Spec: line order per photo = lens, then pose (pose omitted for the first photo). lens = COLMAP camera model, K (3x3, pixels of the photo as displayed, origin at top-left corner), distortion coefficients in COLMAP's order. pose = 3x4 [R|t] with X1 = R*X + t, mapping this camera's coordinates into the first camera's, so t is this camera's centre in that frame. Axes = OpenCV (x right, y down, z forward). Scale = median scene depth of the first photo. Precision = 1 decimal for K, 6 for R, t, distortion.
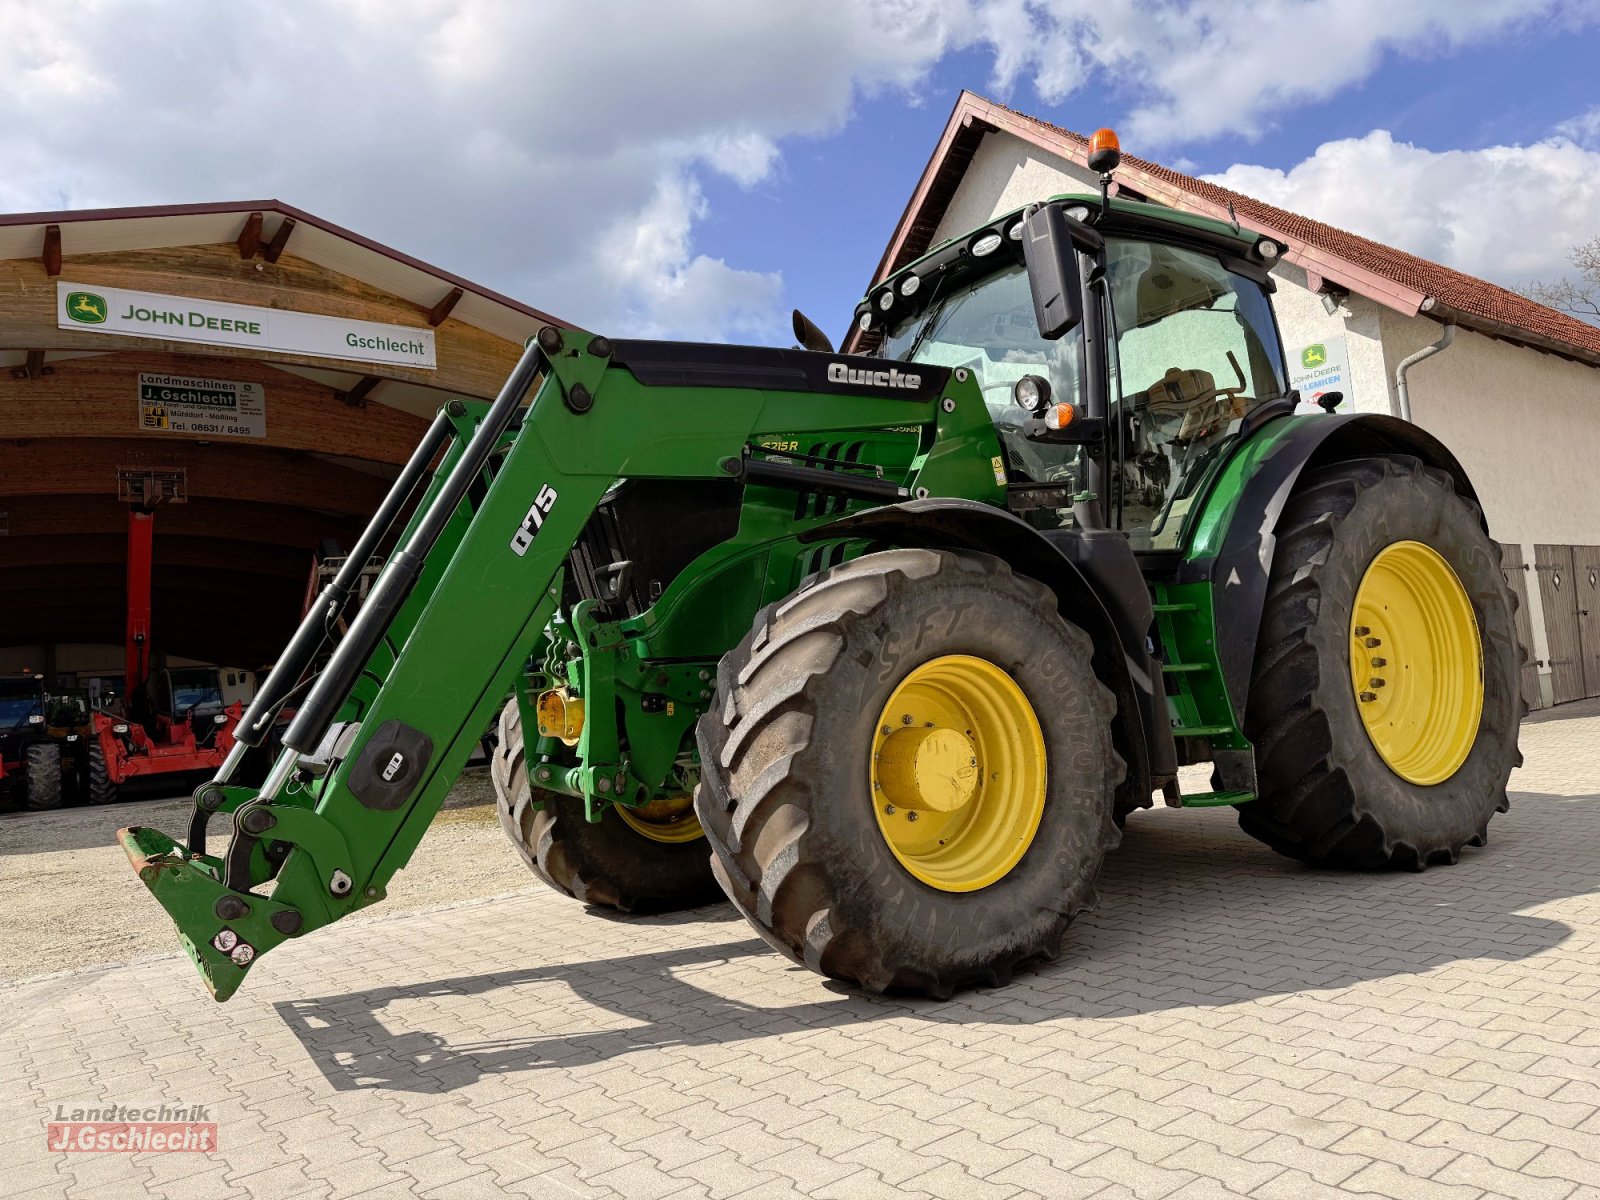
lens RADIAL K [[1125.5, 0, 803.6], [0, 1125.5, 597.9], [0, 0, 1]] dist [0.043719, -0.053978]
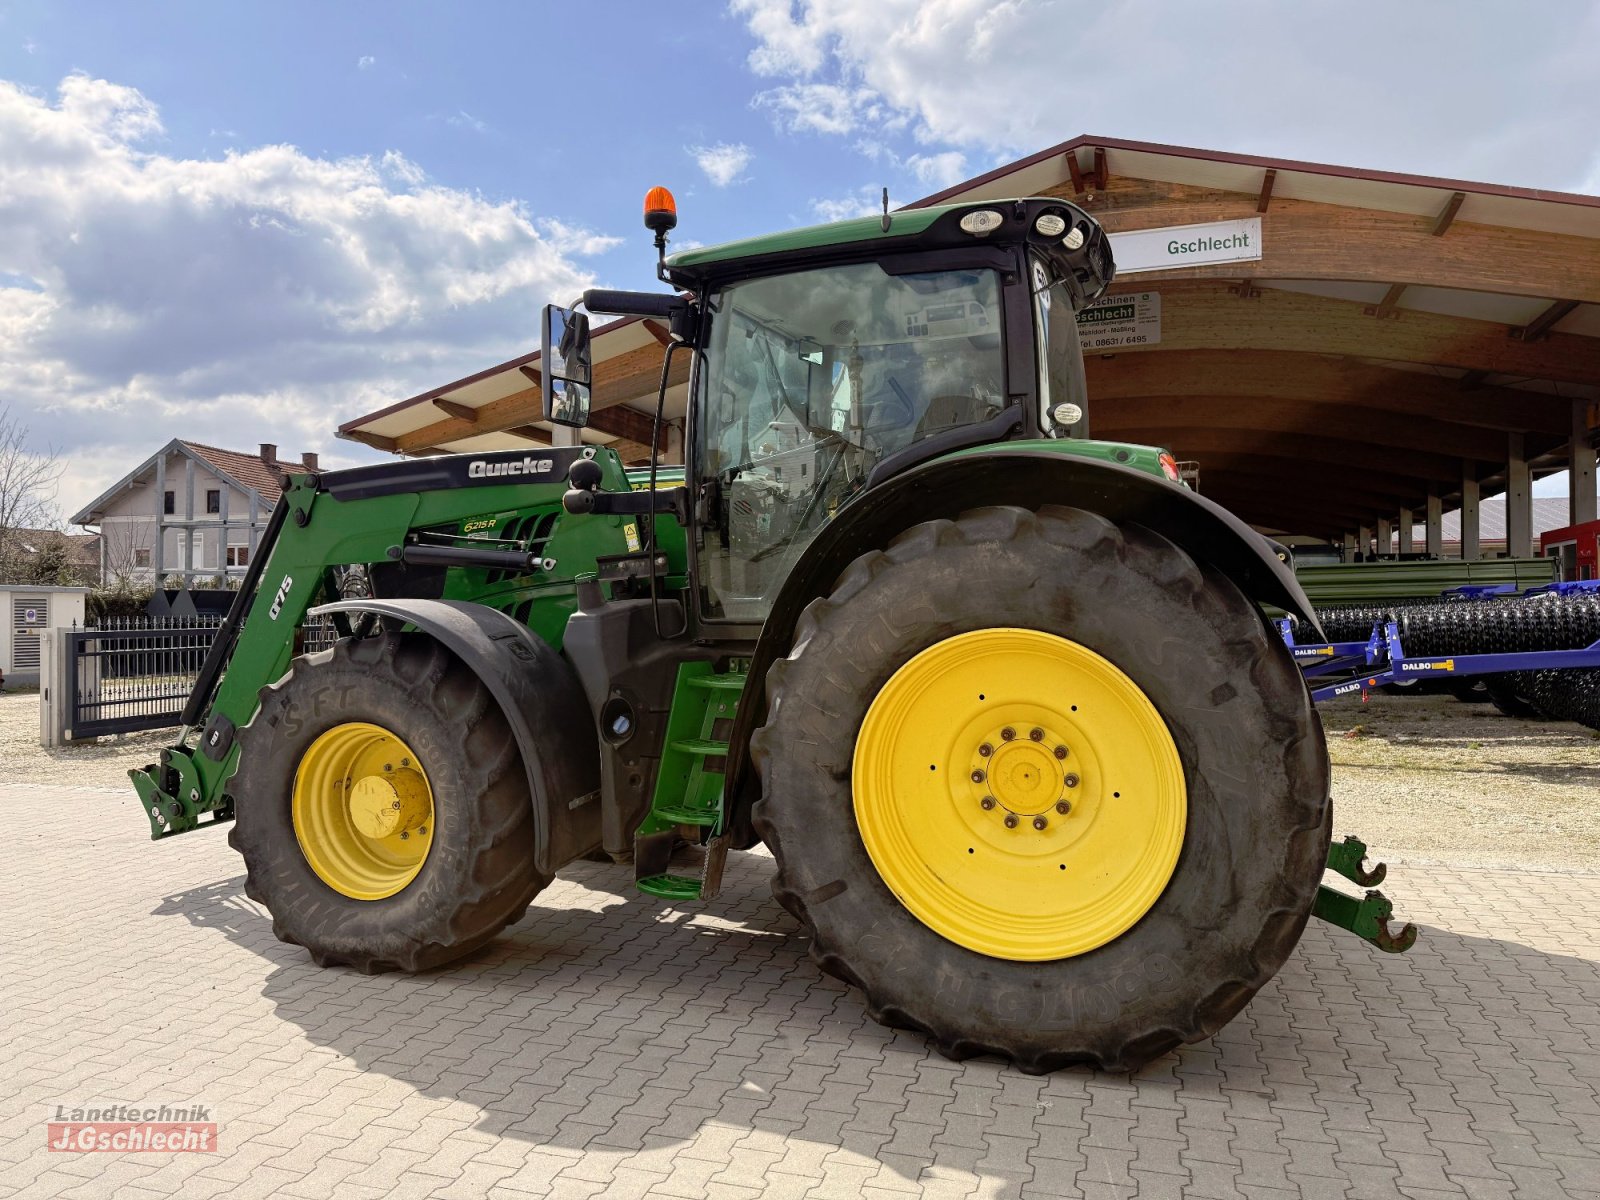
lens RADIAL K [[1117.5, 0, 795.4], [0, 1117.5, 599.6], [0, 0, 1]] dist [0.040400, -0.056247]
pose [[0.573906, 0.070844, -0.815851, 1.125133], [0.035246, 0.993191, 0.111037, -0.165706], [0.818162, -0.092480, 0.567501, 0.523843]]
